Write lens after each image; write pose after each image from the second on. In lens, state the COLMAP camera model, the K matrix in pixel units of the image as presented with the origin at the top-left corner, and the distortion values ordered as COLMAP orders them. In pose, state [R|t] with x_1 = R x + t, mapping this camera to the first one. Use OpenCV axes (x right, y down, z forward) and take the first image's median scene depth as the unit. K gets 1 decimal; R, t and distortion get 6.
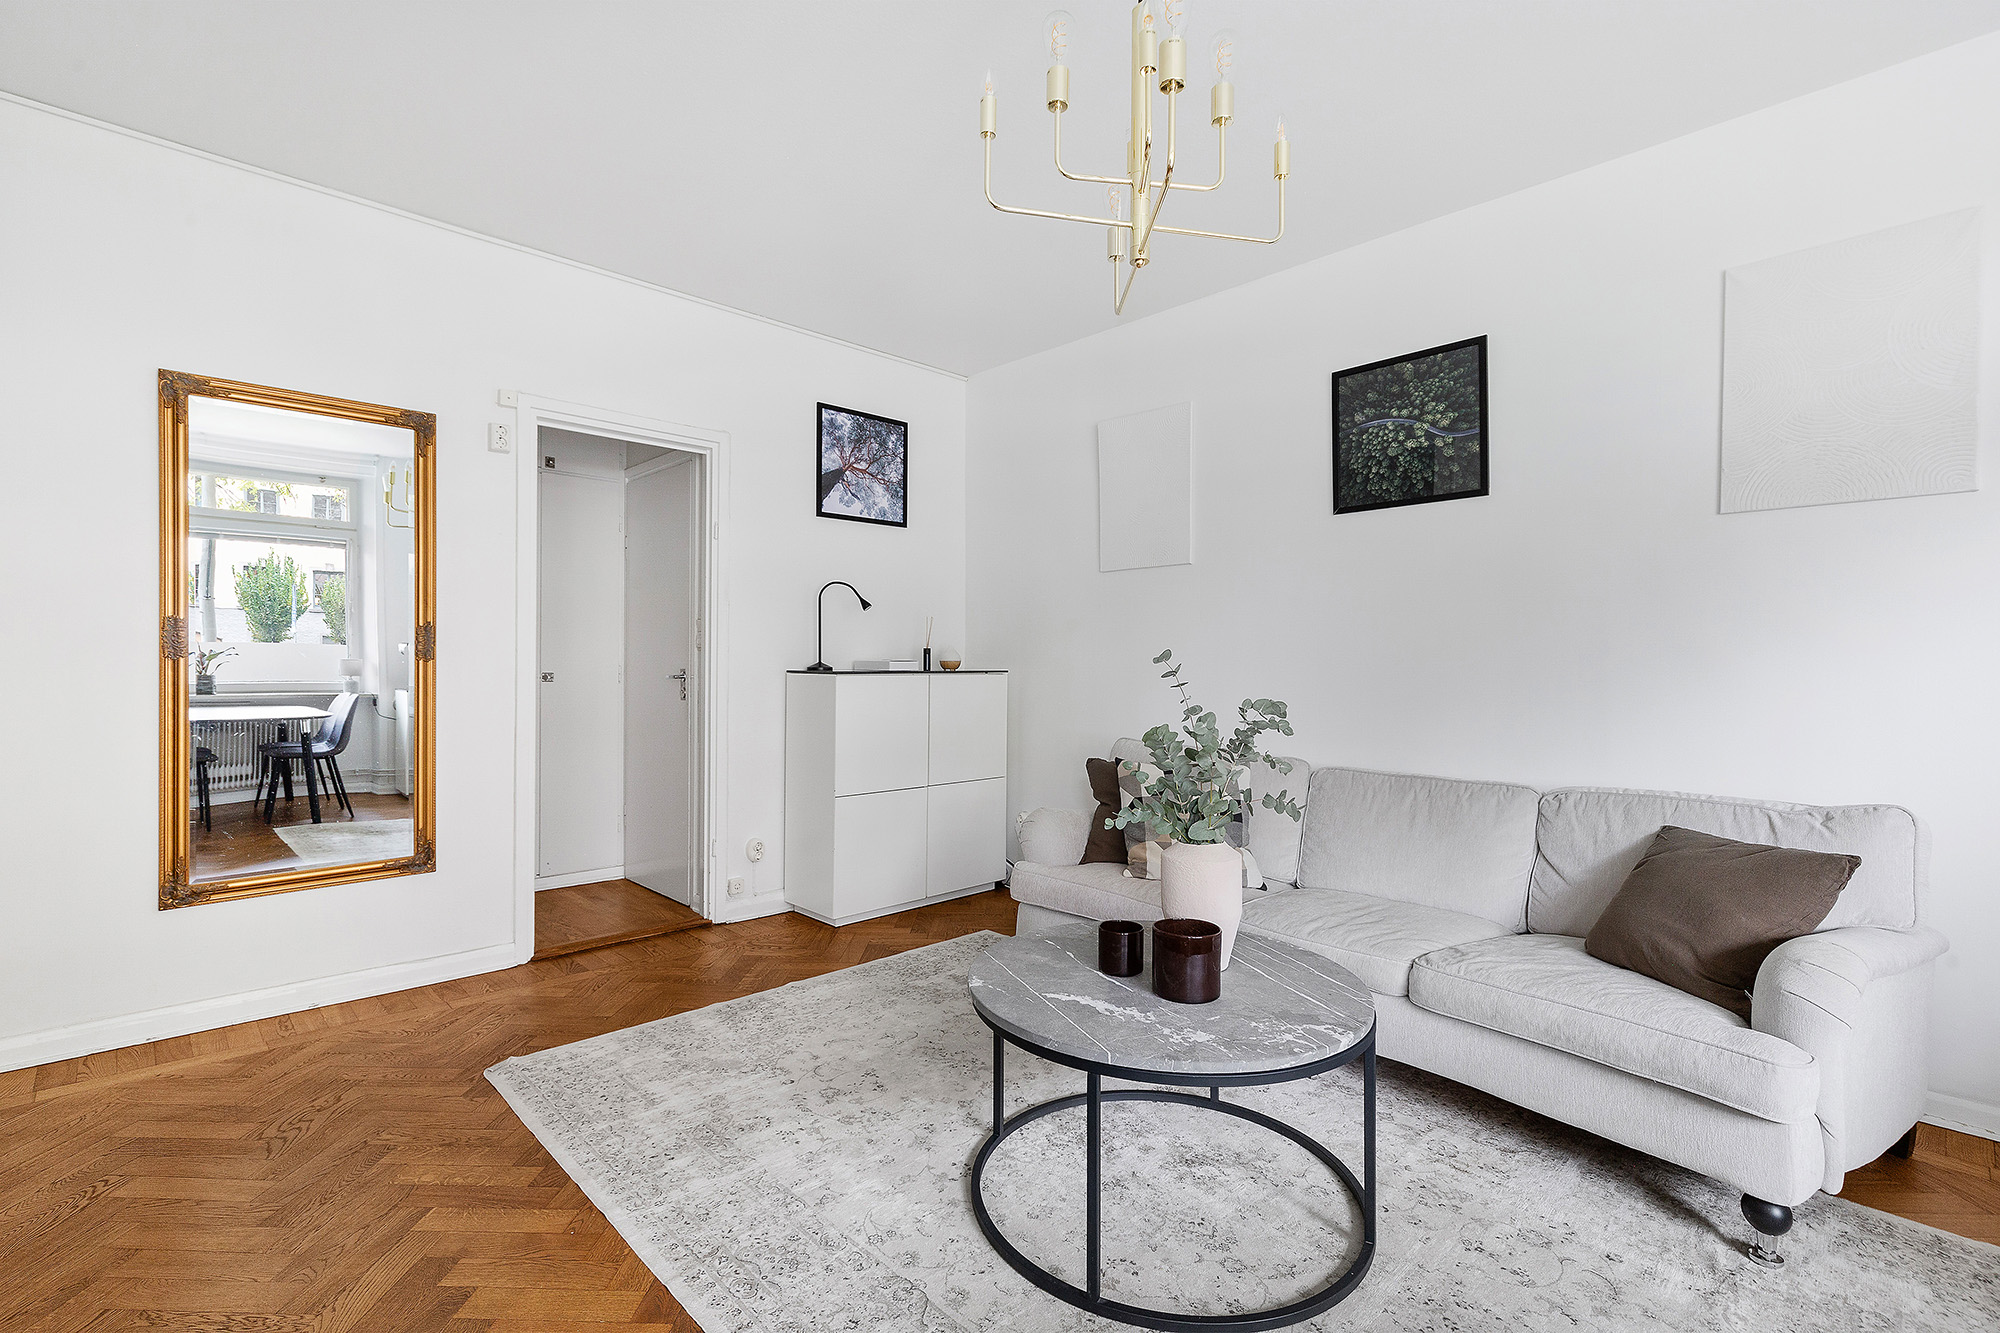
lens RADIAL K [[913.8, 0, 991.7], [0, 913.8, 662.0], [0, 0, 1]] dist [0.011173, 0.000226]
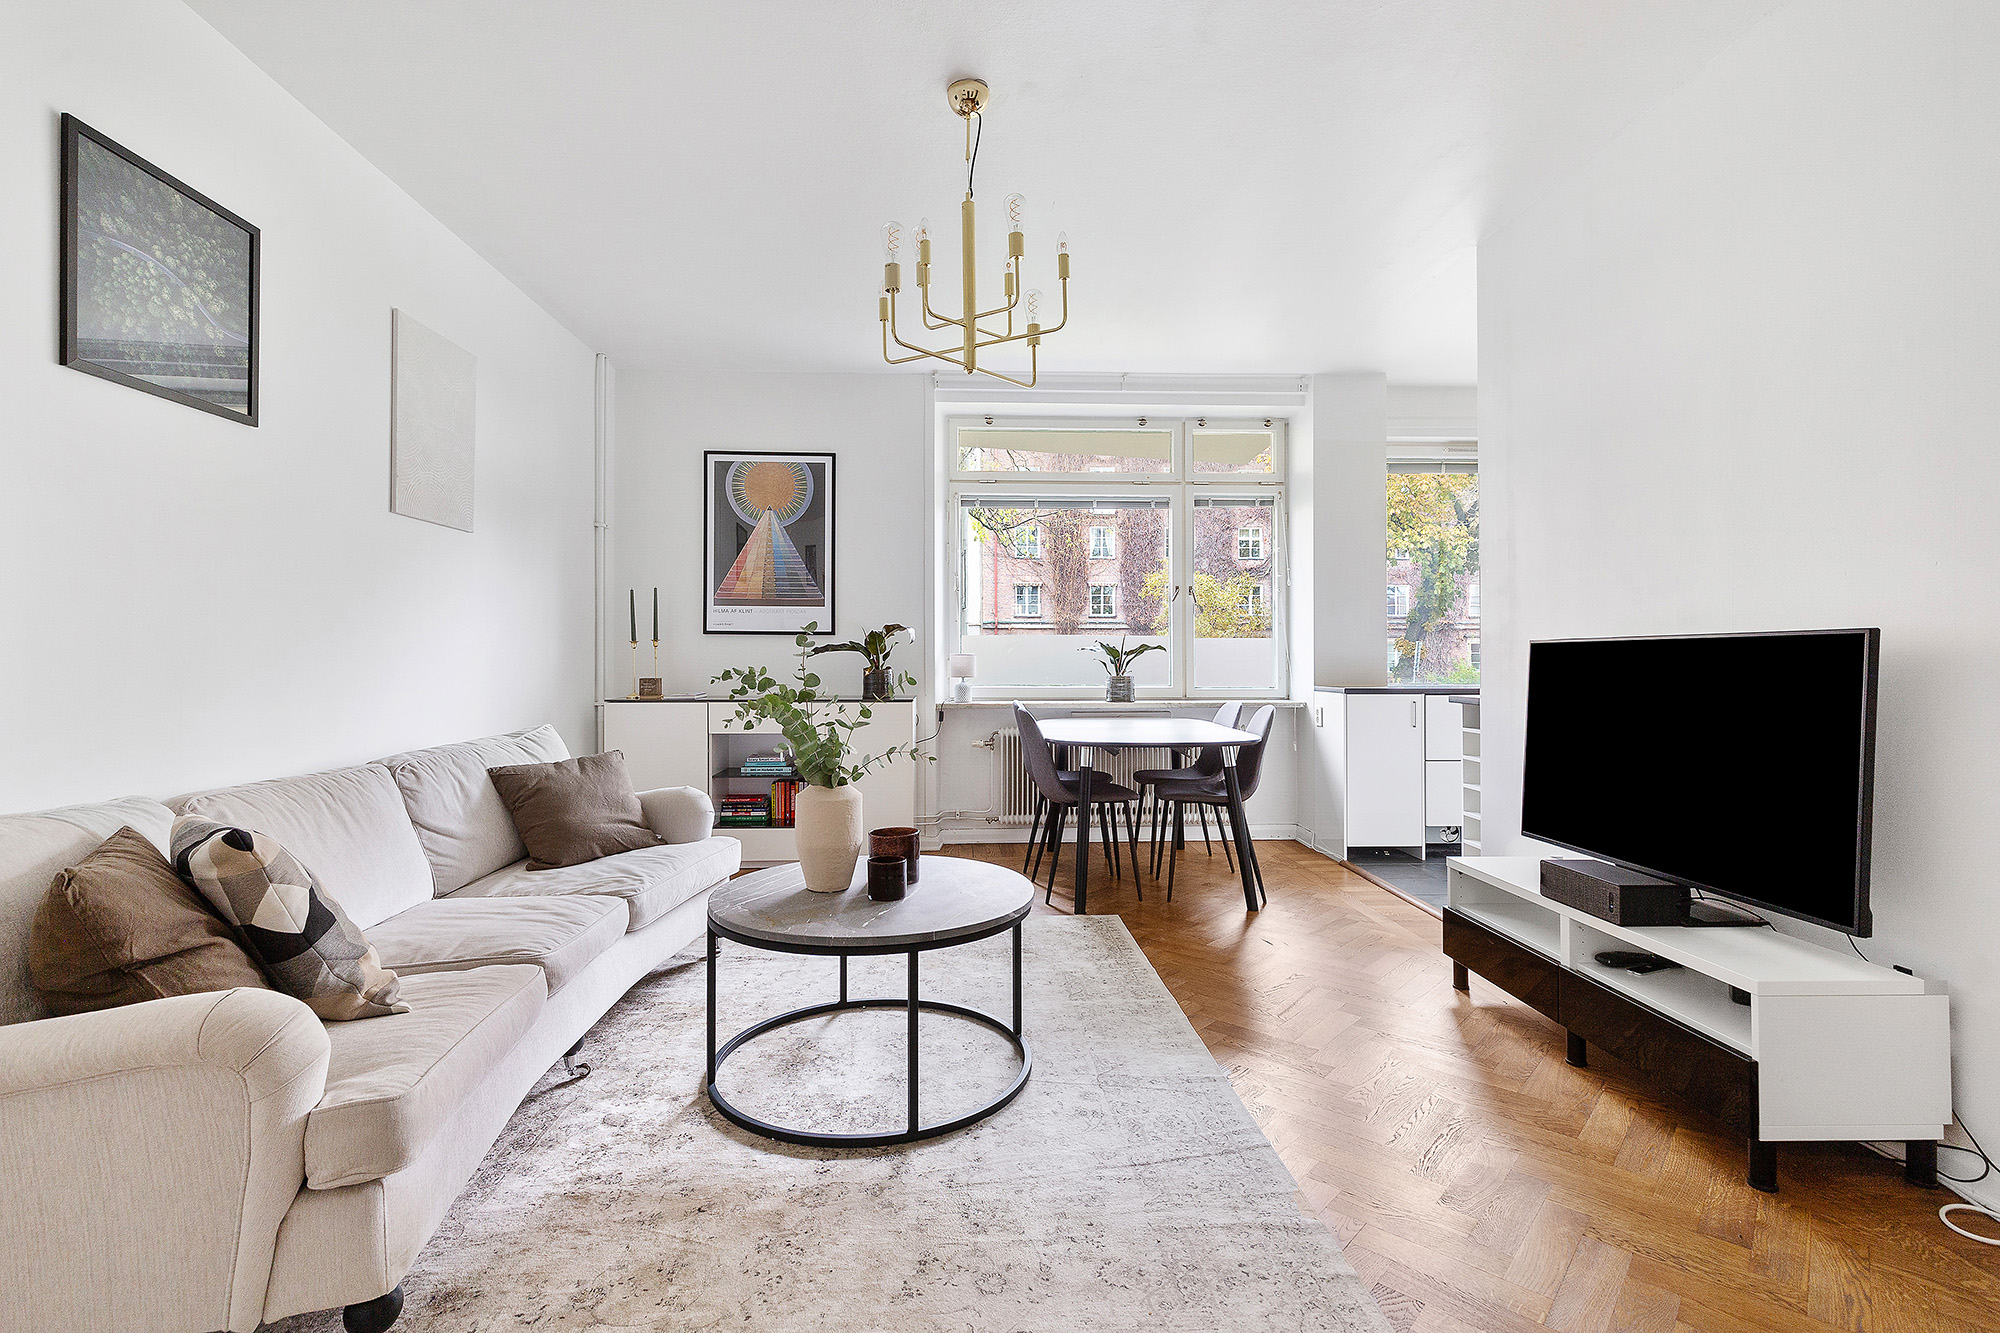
lens RADIAL K [[923.4, 0, 984.3], [0, 923.4, 653.2], [0, 0, 1]] dist [0.005240, 0.000066]
pose [[-0.748403, -0.000324, 0.663244, -0.504767], [-0.001832, 0.999997, -0.001580, 0.018646], [-0.663241, -0.002397, -0.748402, 1.239985]]
